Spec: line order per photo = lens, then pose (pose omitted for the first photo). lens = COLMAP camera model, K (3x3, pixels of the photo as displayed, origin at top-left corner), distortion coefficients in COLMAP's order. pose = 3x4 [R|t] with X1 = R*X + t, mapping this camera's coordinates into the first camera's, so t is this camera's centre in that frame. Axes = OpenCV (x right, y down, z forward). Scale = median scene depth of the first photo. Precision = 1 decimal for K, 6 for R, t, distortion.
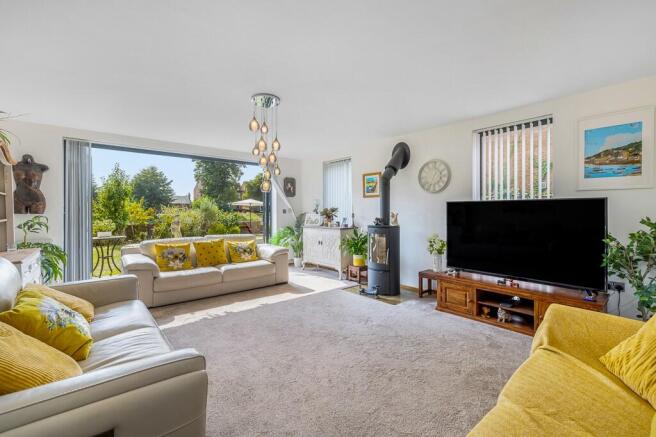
lens RADIAL K [[284.1, 0, 330.4], [0, 284.1, 213.9], [0, 0, 1]] dist [-0.004664, 0.000783]
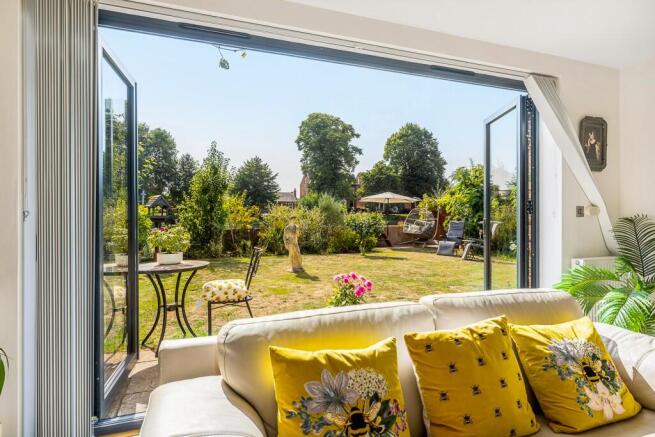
lens RADIAL K [[367.4, 0, 331.5], [0, 367.4, 219.2], [0, 0, 1]] dist [0.041247, -0.000195]
pose [[0.936124, 0.011117, -0.351495, -0.347392], [-0.006704, 0.999883, 0.013771, -0.003312], [0.351607, -0.010535, 0.936088, 0.546762]]
